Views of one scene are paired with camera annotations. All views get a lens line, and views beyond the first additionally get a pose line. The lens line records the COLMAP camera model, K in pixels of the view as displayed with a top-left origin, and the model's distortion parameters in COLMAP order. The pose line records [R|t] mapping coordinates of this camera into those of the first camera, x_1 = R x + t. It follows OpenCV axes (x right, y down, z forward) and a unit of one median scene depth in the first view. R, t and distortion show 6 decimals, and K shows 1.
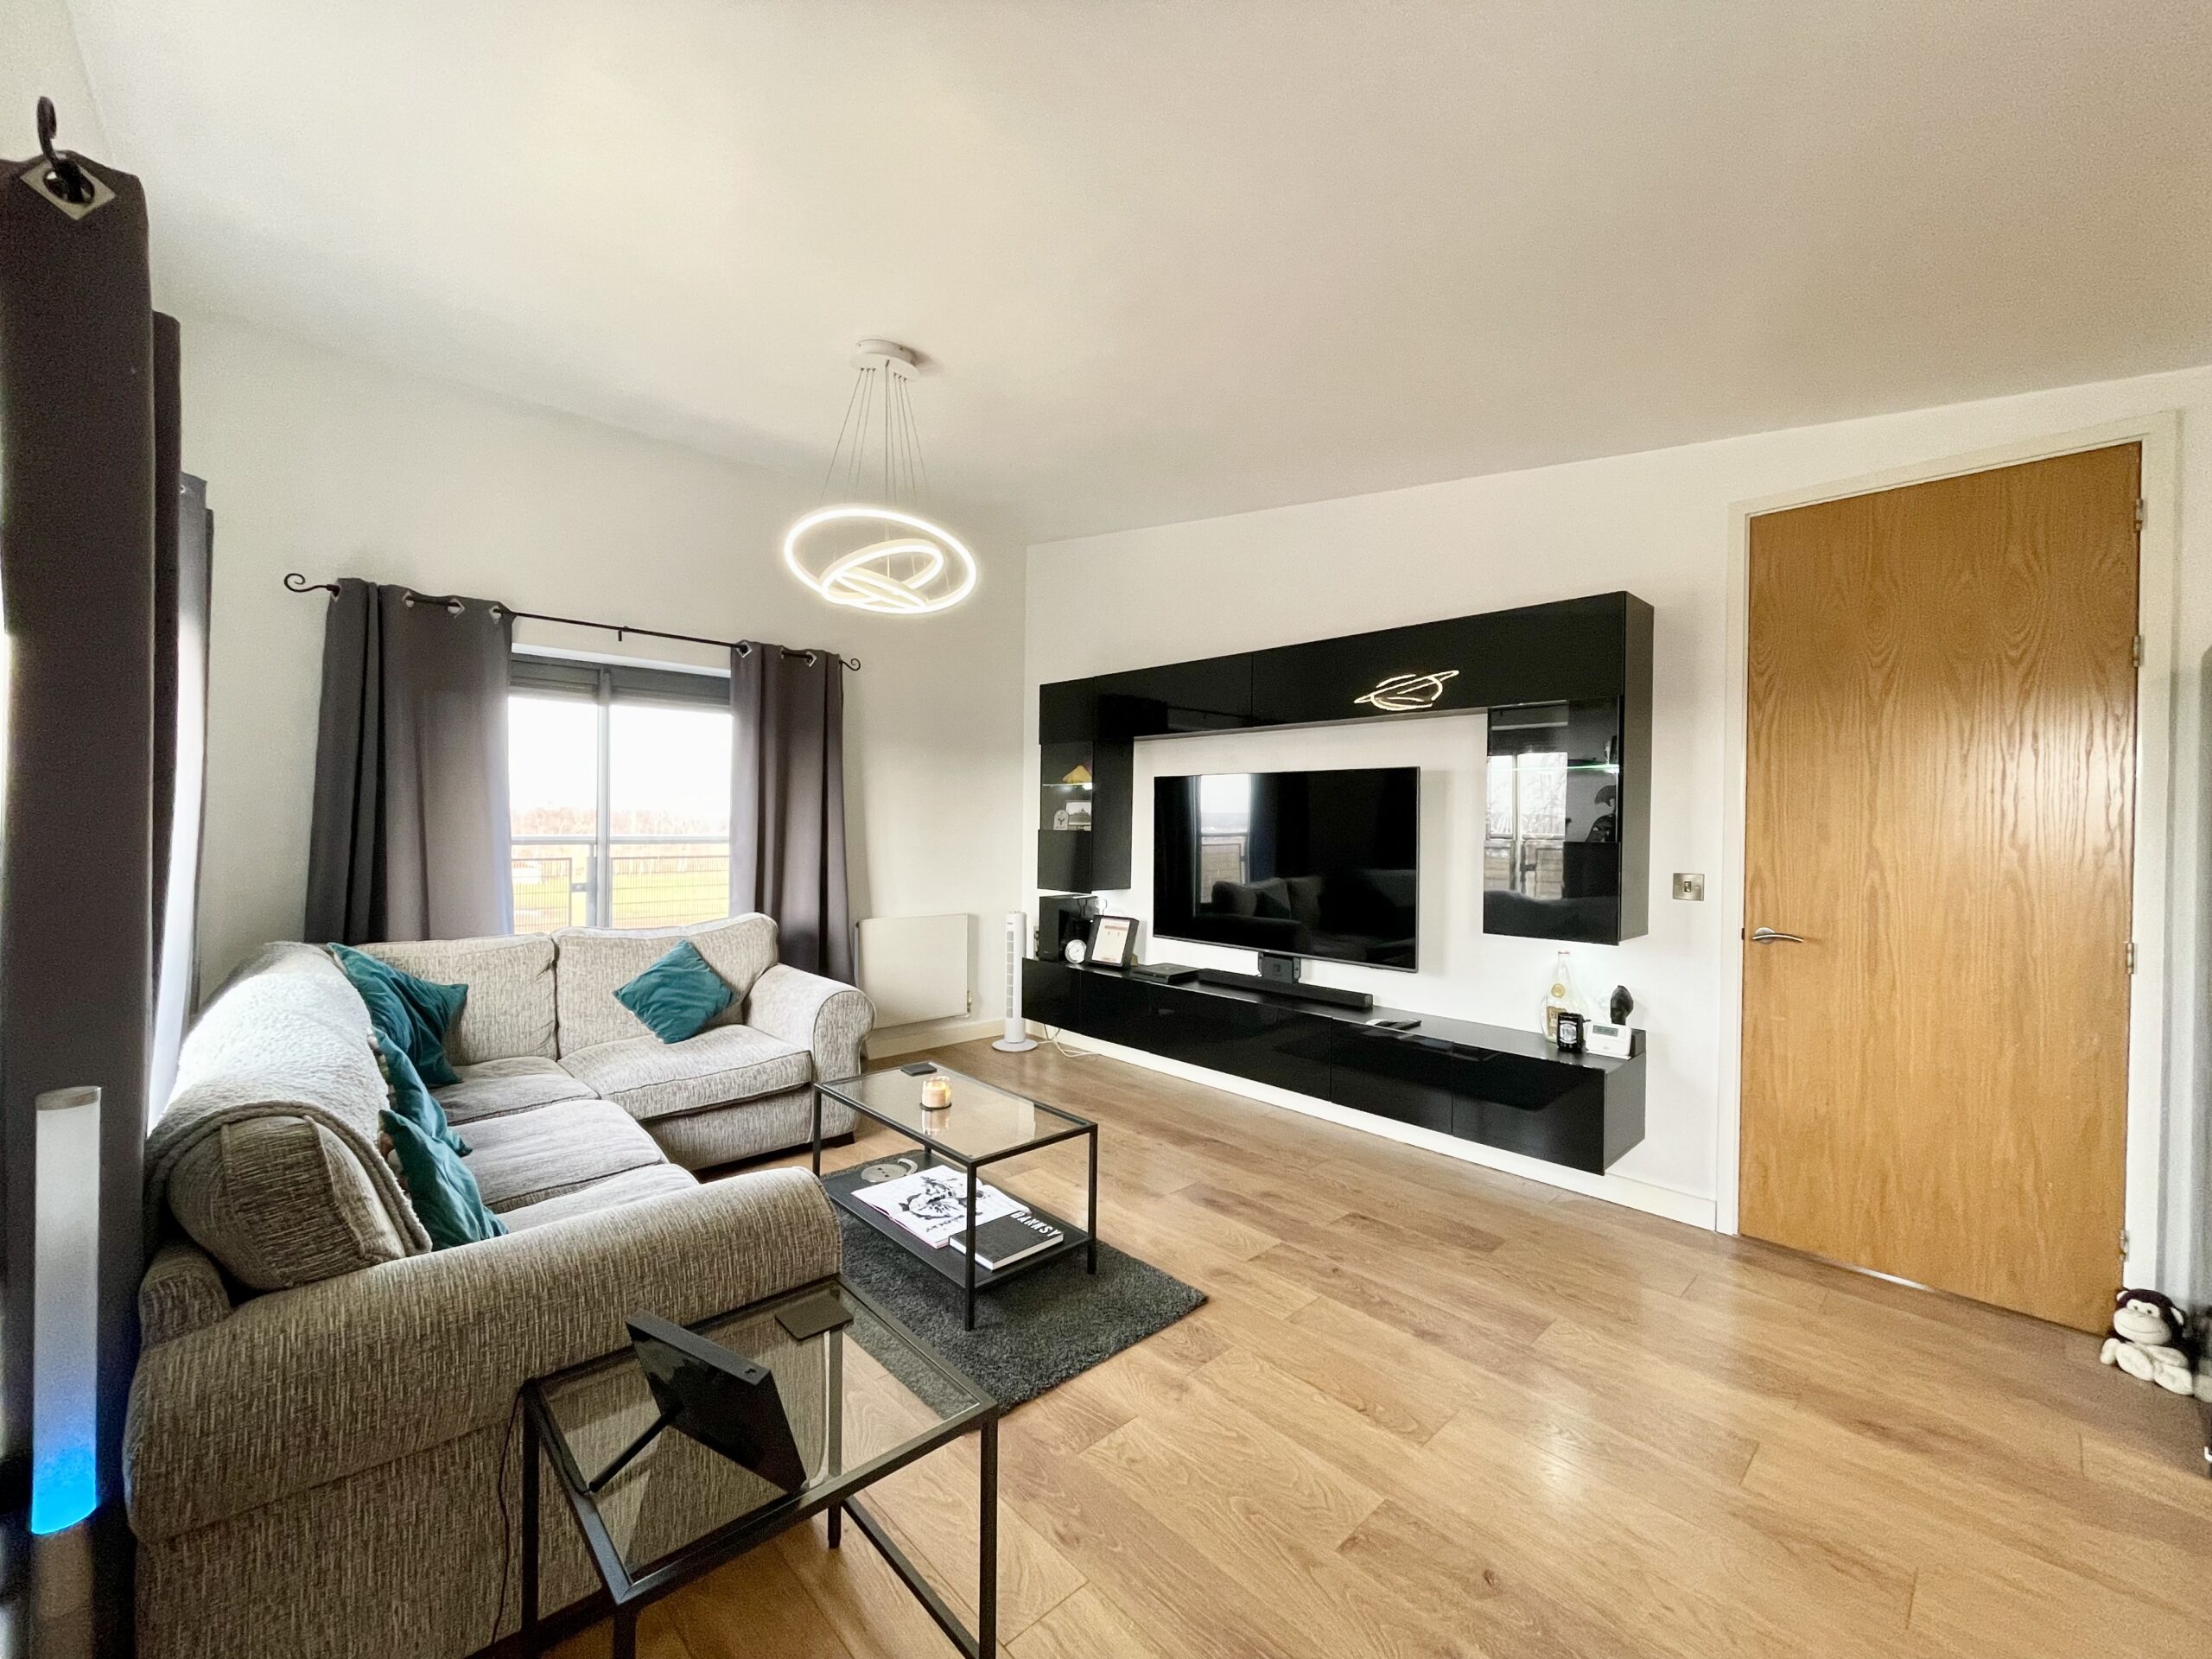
lens RADIAL K [[891.3, 0, 1106.0], [0, 891.3, 829.5], [0, 0, 1]] dist [-0.010526, 0.000682]
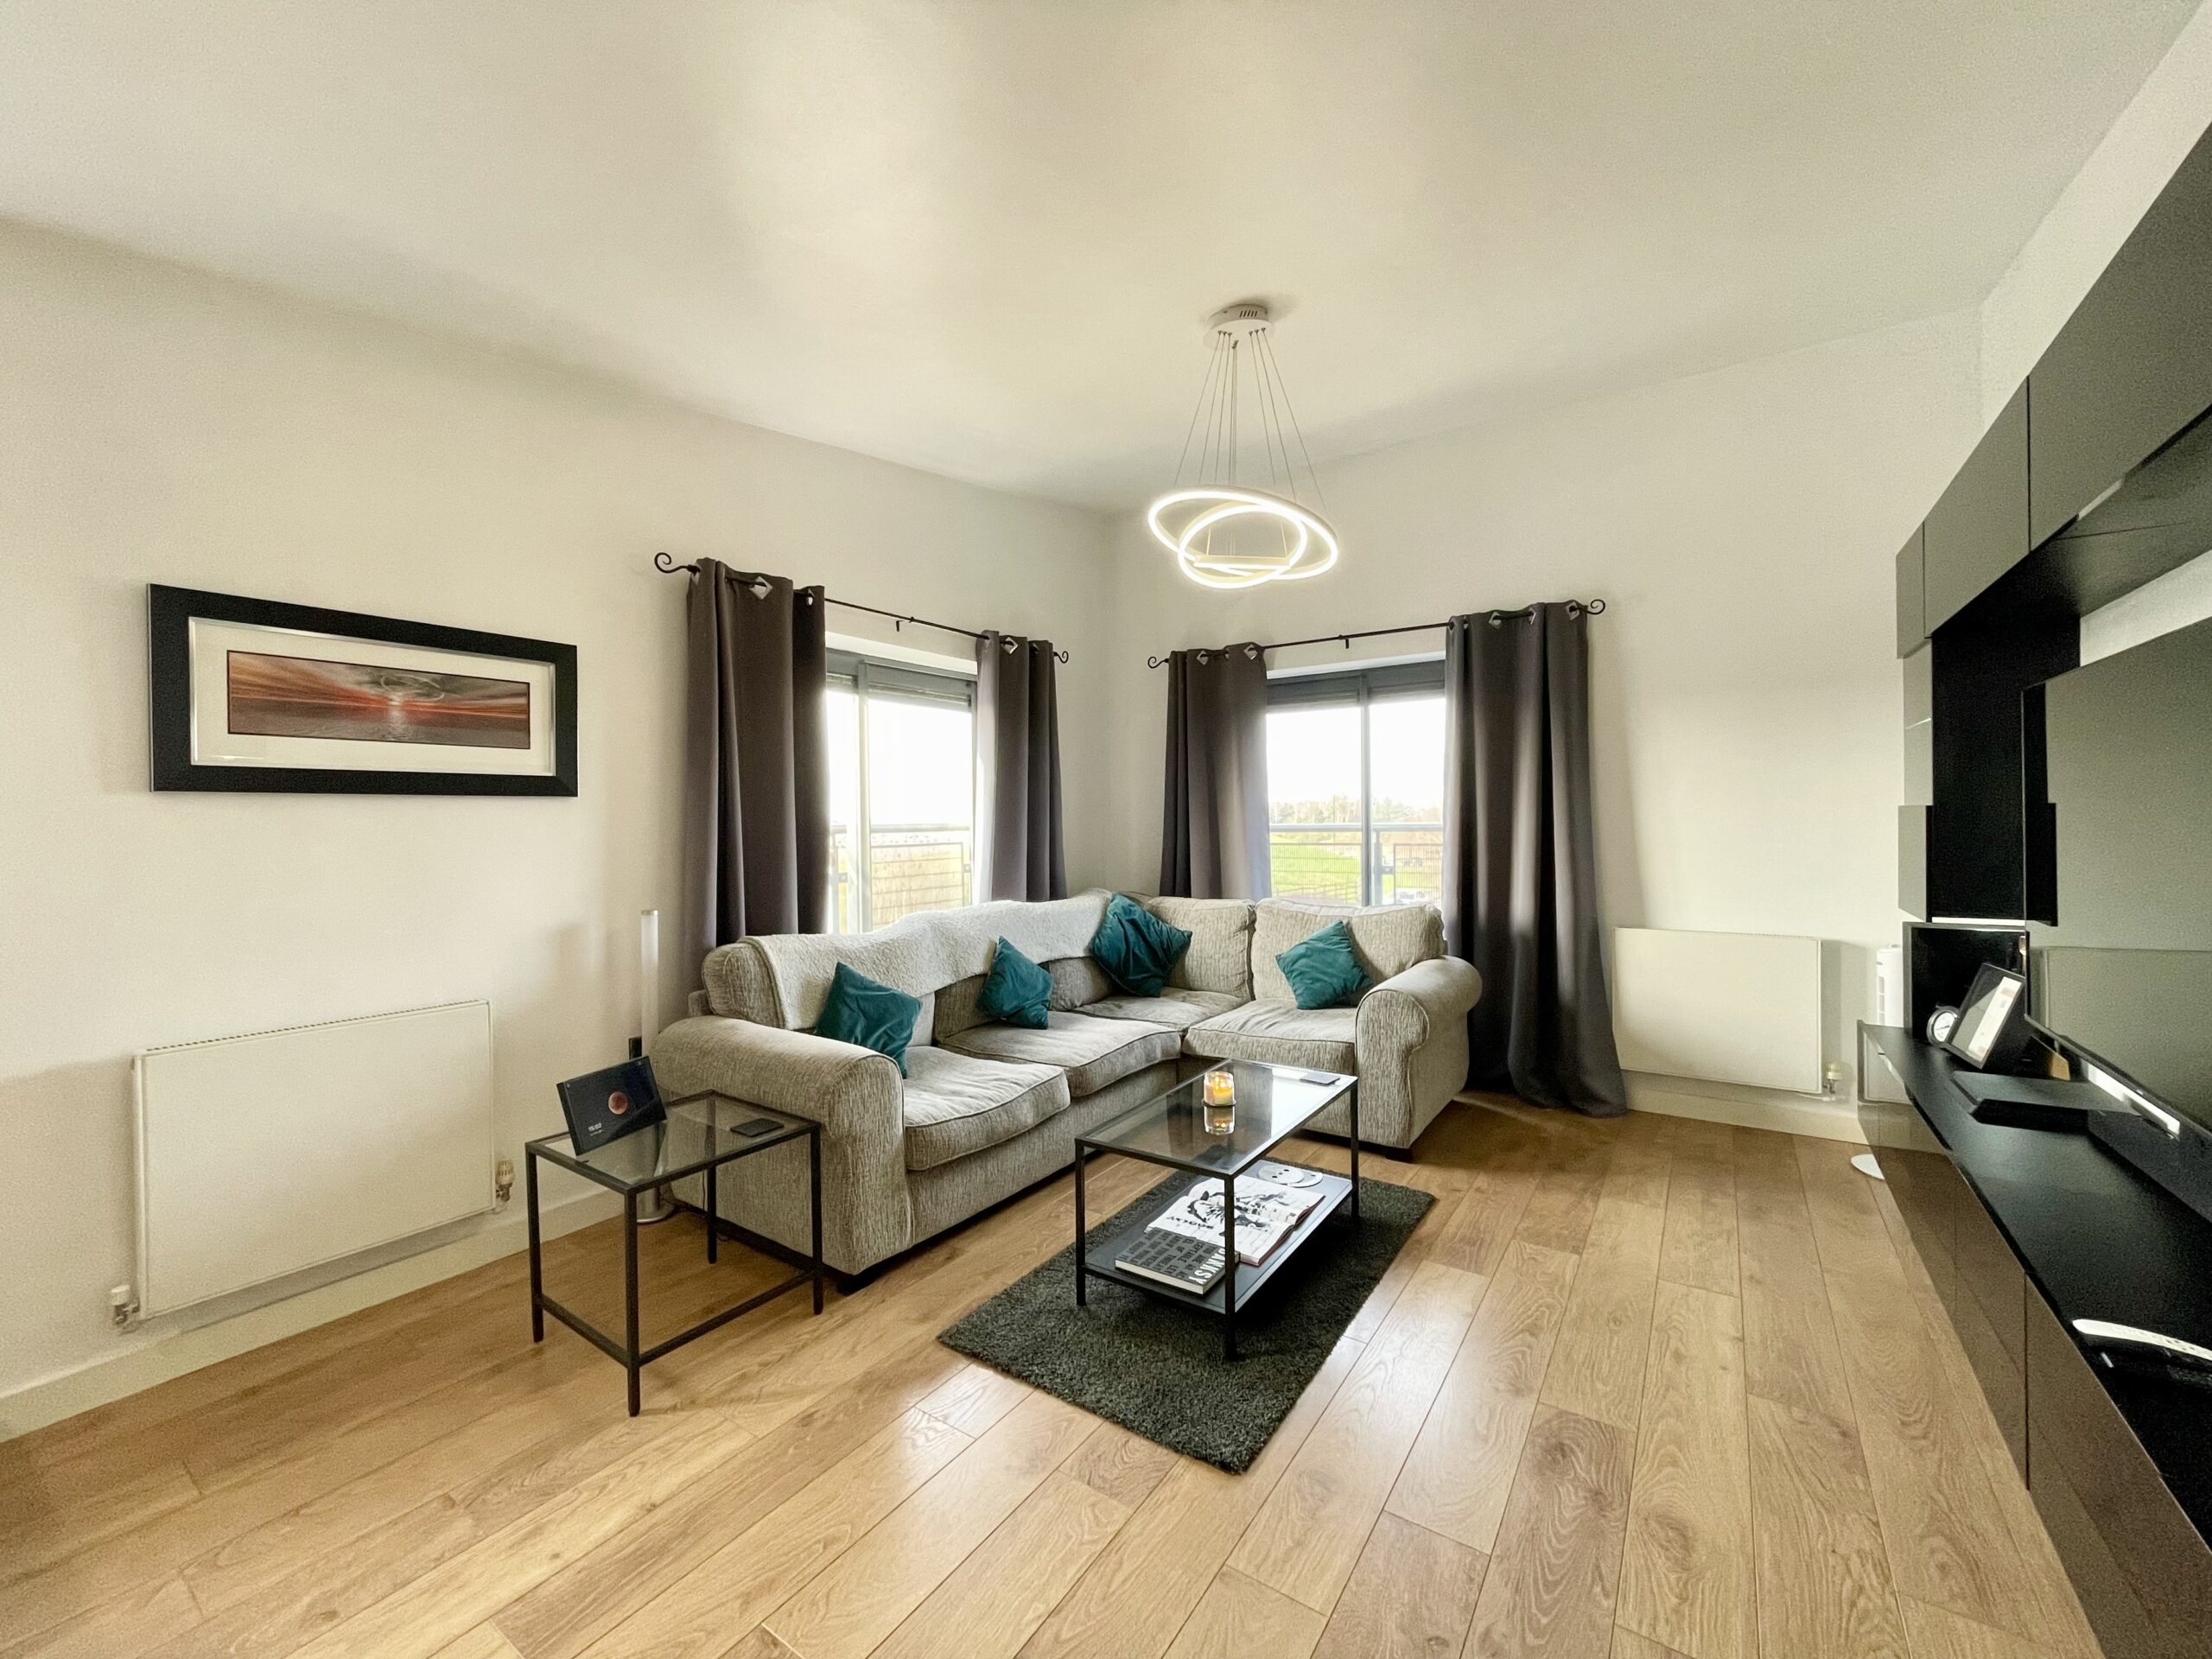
lens RADIAL K [[891.3, 0, 1106.0], [0, 891.3, 829.5], [0, 0, 1]] dist [-0.010526, 0.000682]
pose [[0.196929, -0.001380, -0.980417, 0.557771], [0.009172, 0.999958, 0.000435, 0.013886], [0.980375, -0.009078, 0.196933, 0.547255]]
